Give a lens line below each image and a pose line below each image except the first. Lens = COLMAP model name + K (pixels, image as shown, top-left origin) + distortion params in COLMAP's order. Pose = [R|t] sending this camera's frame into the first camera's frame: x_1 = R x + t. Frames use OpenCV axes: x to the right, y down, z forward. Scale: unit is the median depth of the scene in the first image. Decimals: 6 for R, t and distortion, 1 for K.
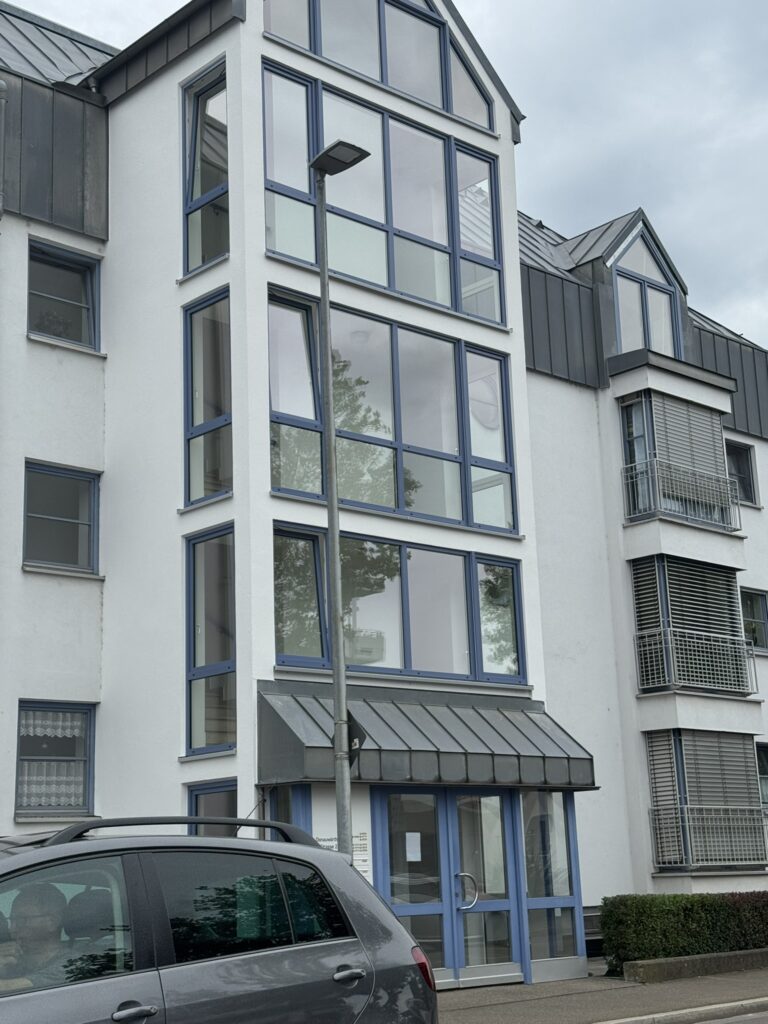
lens RADIAL K [[1510.7, 0, 384.0], [0, 1510.7, 512.0], [0, 0, 1]] dist [0.100780, -0.059896]
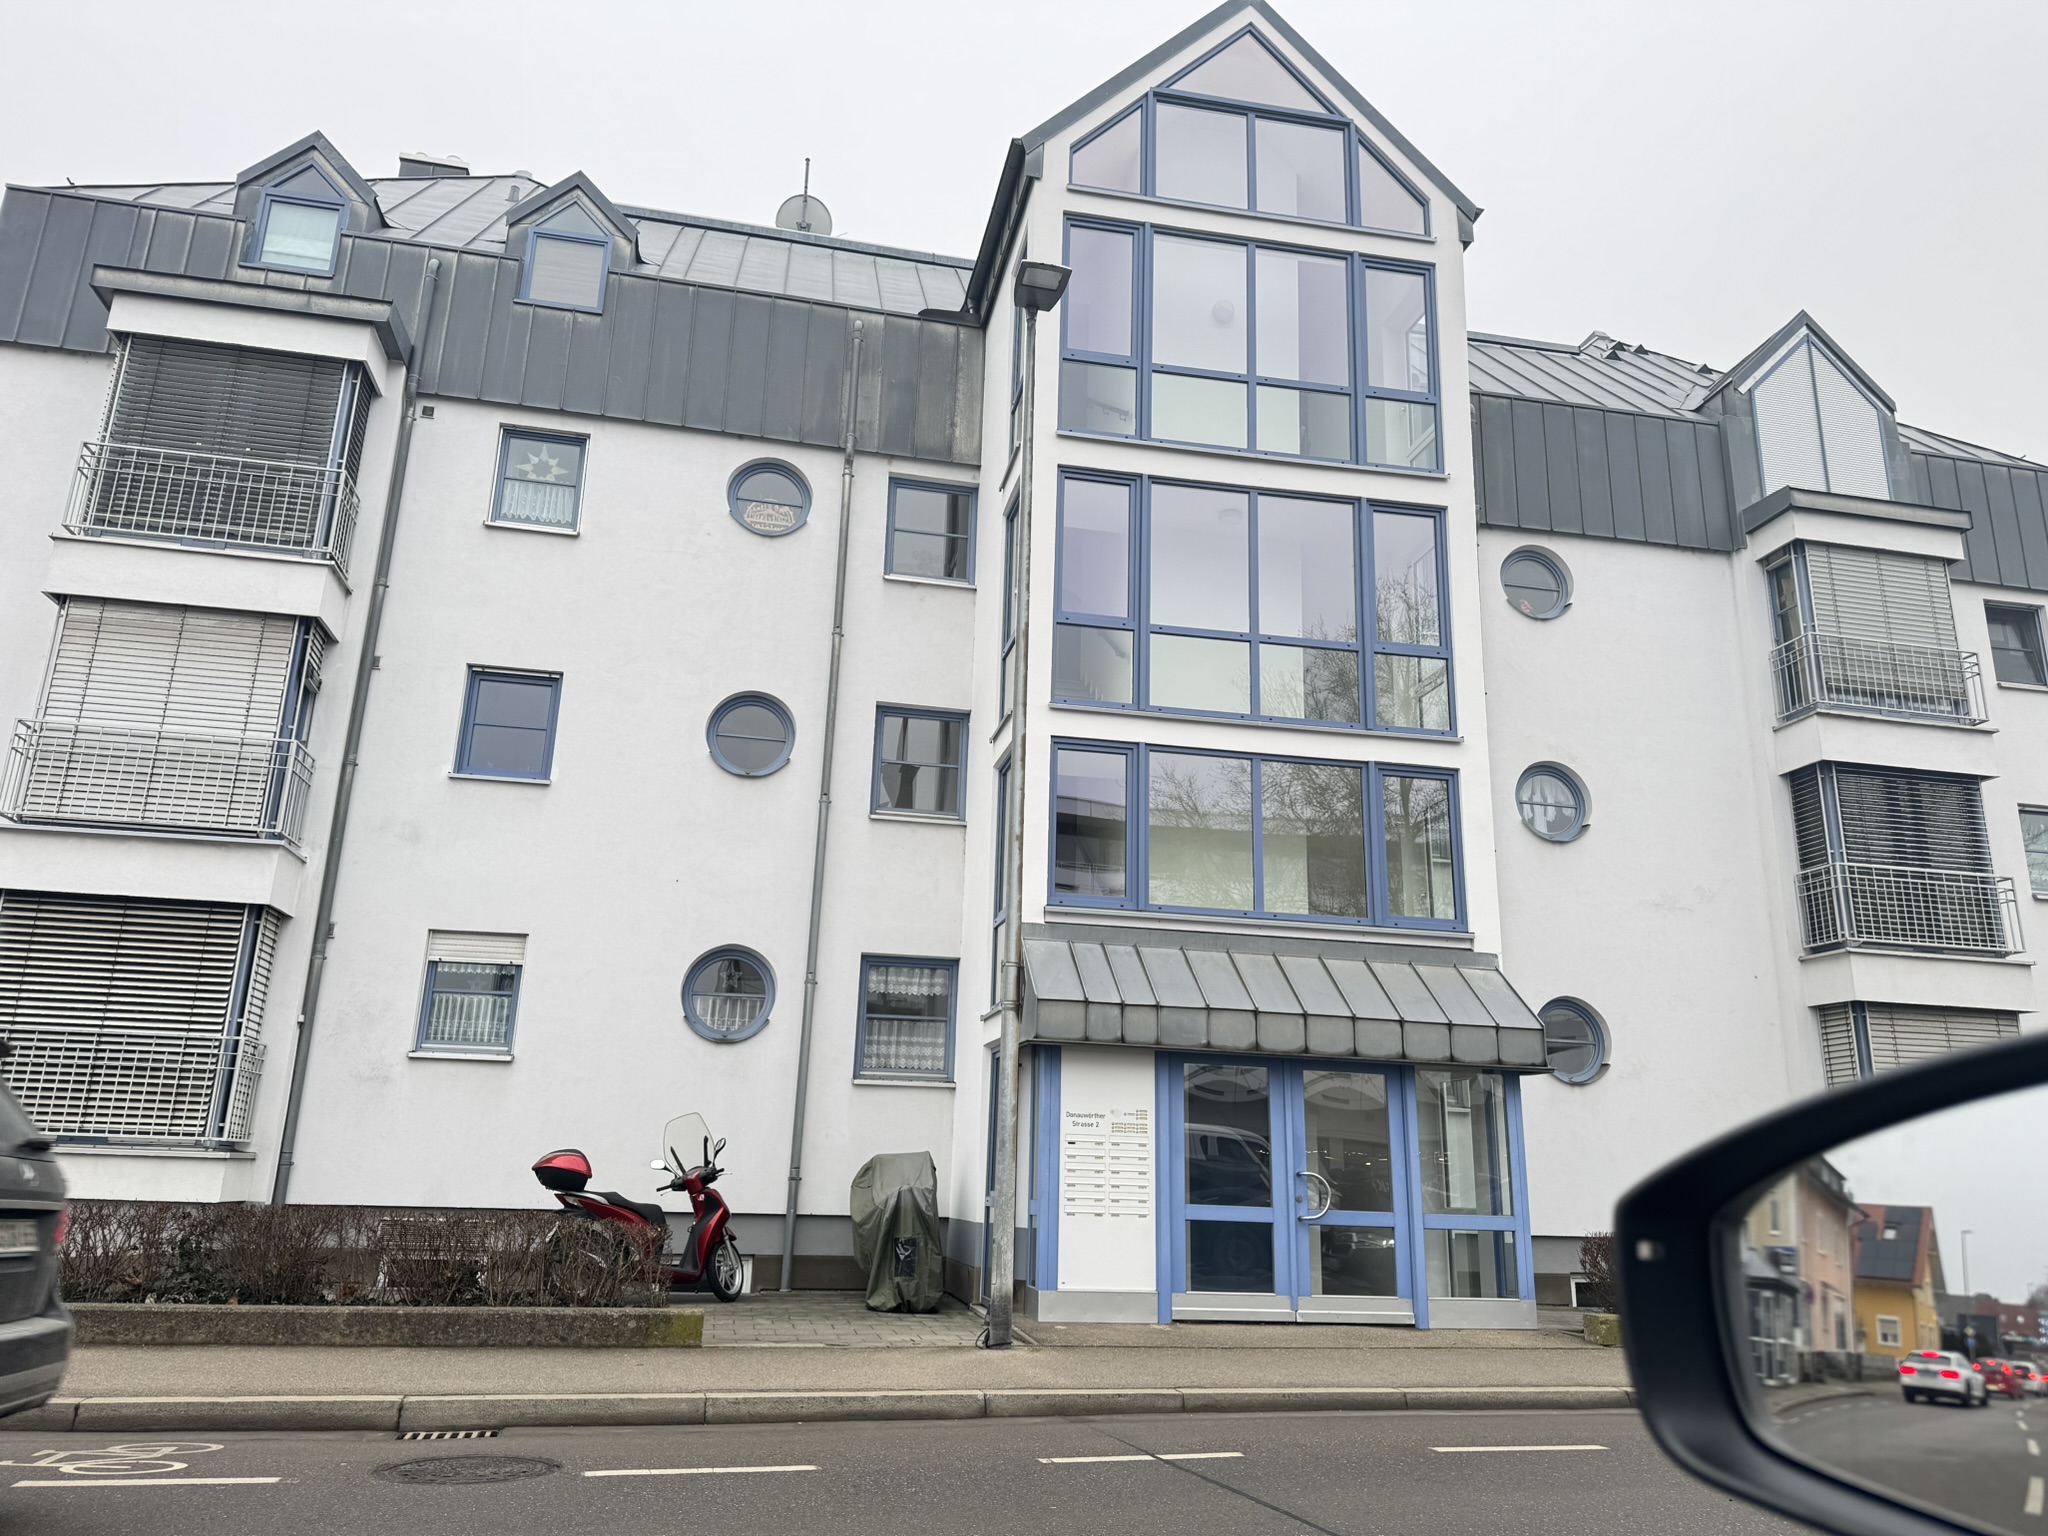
lens RADIAL K [[1415.1, 0, 1021.0], [0, 1415.1, 792.0], [0, 0, 1]] dist [0.080169, -0.115920]
pose [[0.840750, -0.076516, -0.535989, 0.291815], [0.064338, 0.997068, -0.041417, 0.059468], [0.537587, 0.000337, 0.843208, 0.279823]]
